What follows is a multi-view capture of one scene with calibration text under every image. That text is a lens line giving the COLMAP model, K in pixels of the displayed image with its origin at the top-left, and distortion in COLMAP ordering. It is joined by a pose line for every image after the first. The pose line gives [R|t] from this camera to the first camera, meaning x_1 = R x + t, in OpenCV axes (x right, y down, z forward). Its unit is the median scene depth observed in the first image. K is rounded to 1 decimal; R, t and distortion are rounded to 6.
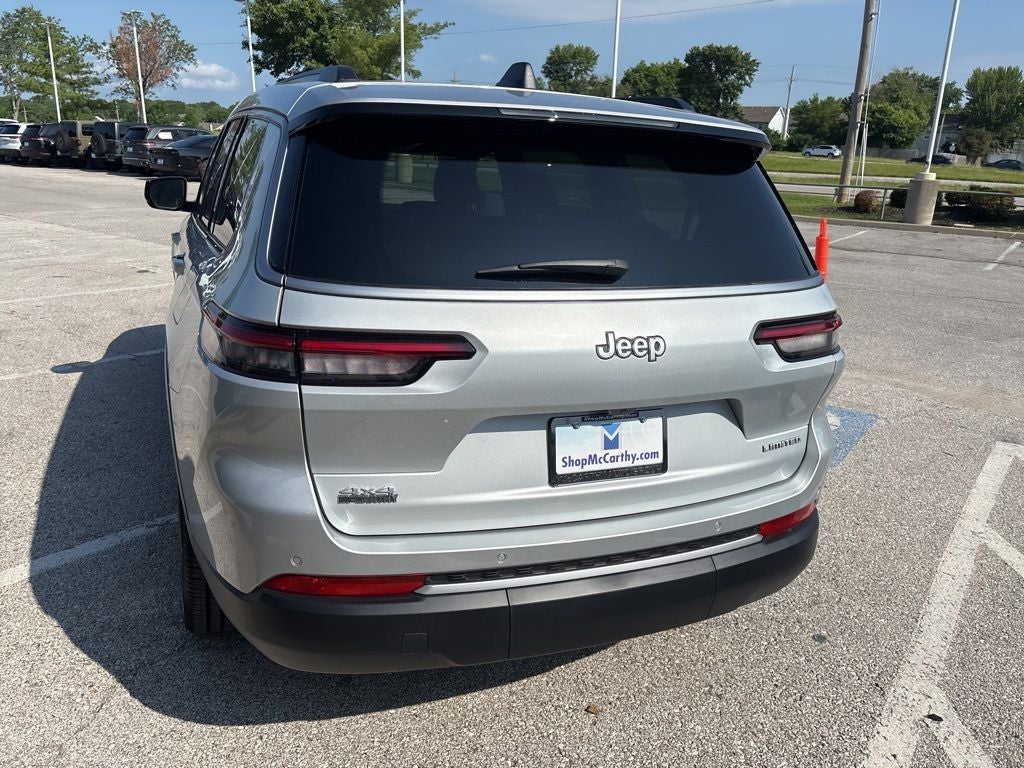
lens RADIAL K [[780.8, 0, 510.4], [0, 780.8, 377.1], [0, 0, 1]] dist [0.047552, -0.054945]
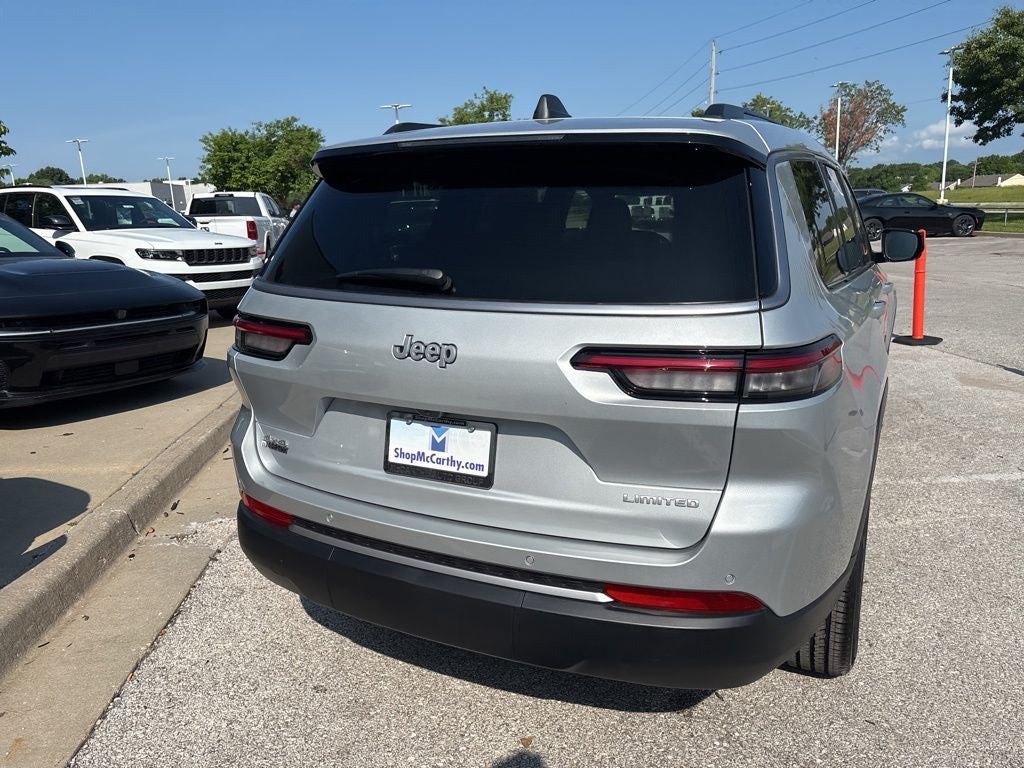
lens RADIAL K [[780.8, 0, 510.4], [0, 780.8, 377.1], [0, 0, 1]] dist [0.047552, -0.054945]
pose [[0.664681, 0.102380, -0.740079, 0.934048], [-0.158462, 0.987348, -0.005732, -0.014755], [0.730129, 0.121084, 0.672495, 0.343909]]
